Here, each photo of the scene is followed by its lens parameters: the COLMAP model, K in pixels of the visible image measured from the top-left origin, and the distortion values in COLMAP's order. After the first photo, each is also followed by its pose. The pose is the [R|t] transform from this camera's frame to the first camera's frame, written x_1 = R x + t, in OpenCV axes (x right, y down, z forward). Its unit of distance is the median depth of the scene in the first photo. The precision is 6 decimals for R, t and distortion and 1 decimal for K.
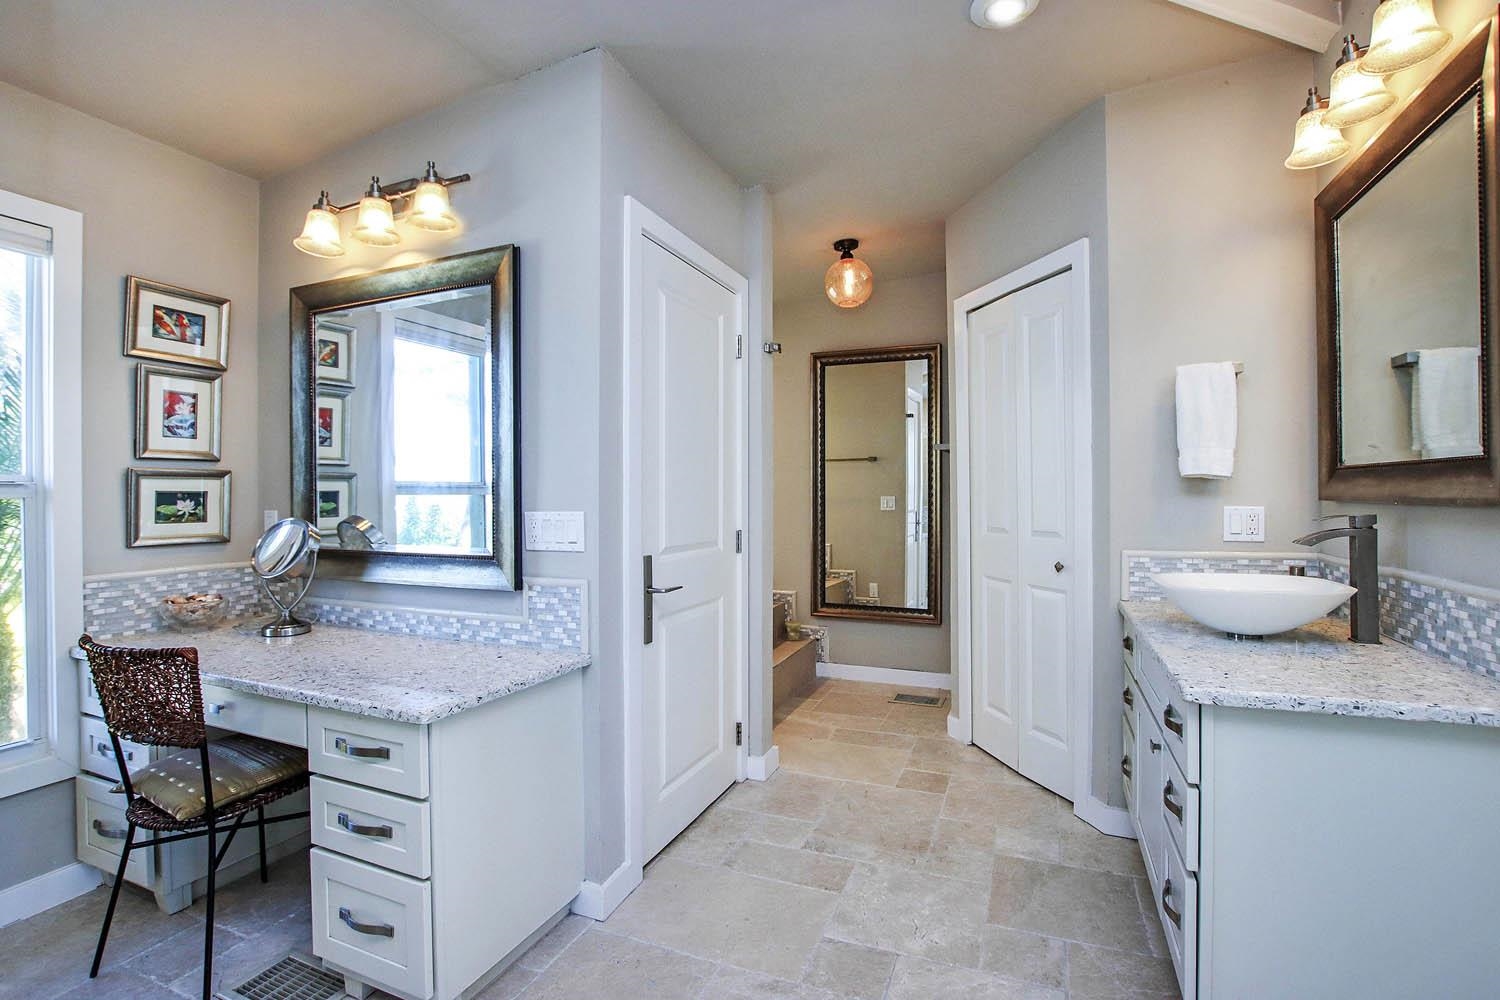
lens RADIAL K [[717.9, 0, 760.5], [0, 717.9, 494.3], [0, 0, 1]] dist [-0.002274, -0.000958]
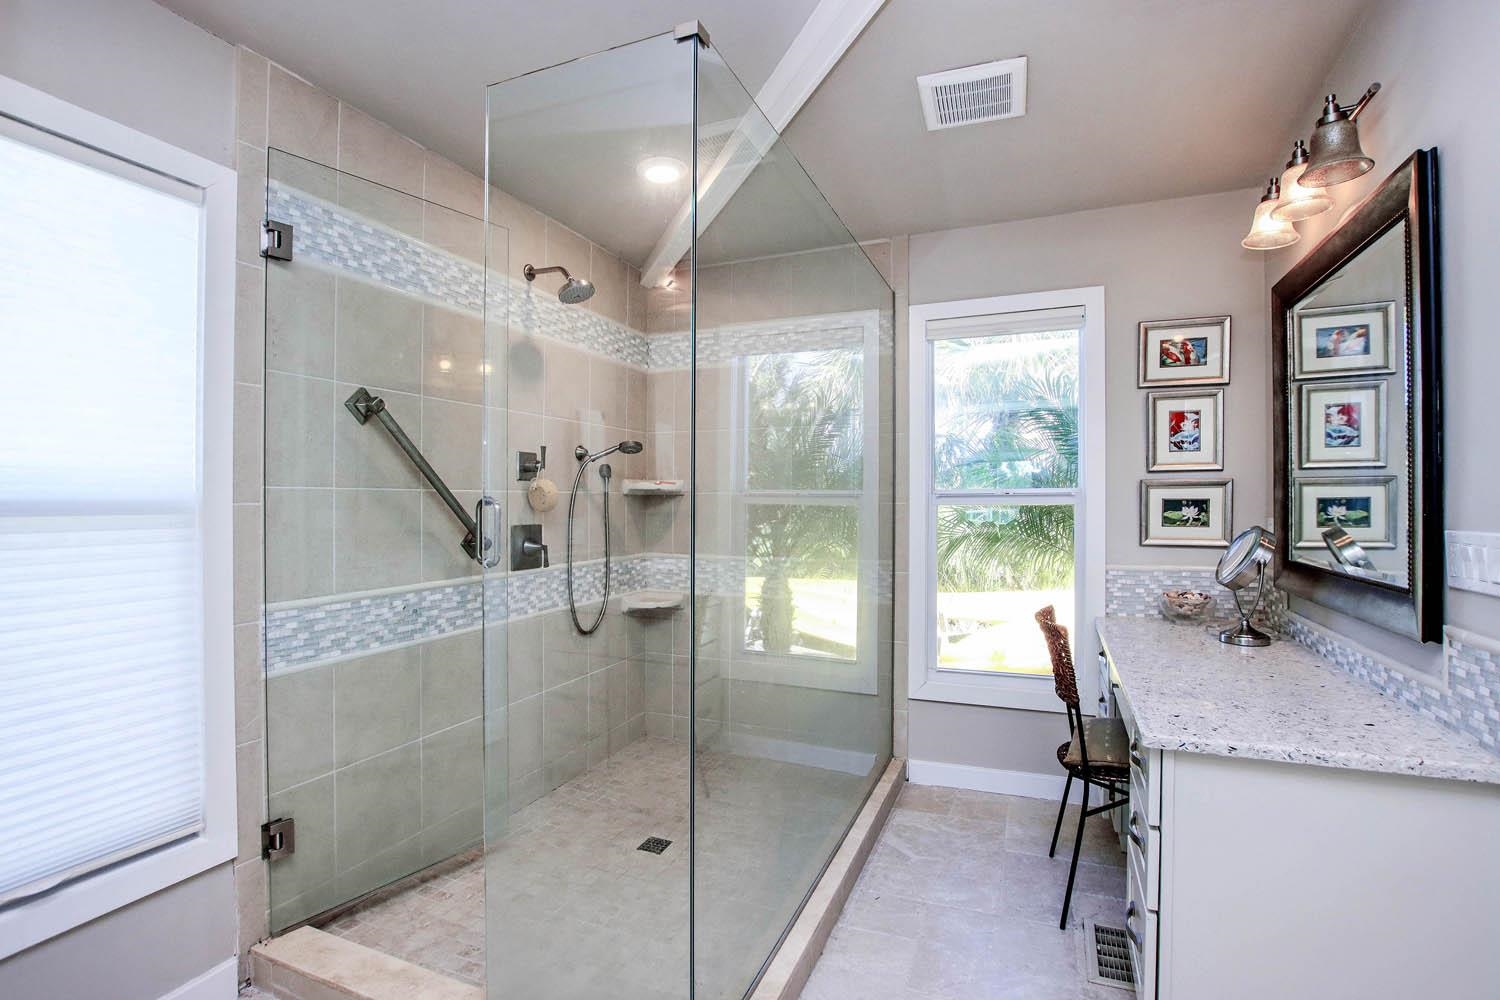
lens RADIAL K [[717.9, 0, 760.2], [0, 717.9, 499.2], [0, 0, 1]] dist [-0.002274, -0.000958]
pose [[0.013697, -0.000689, -0.999906, 0.315720], [0.002193, 0.999997, -0.000659, -0.004351], [0.999904, -0.002184, 0.013698, 0.320717]]
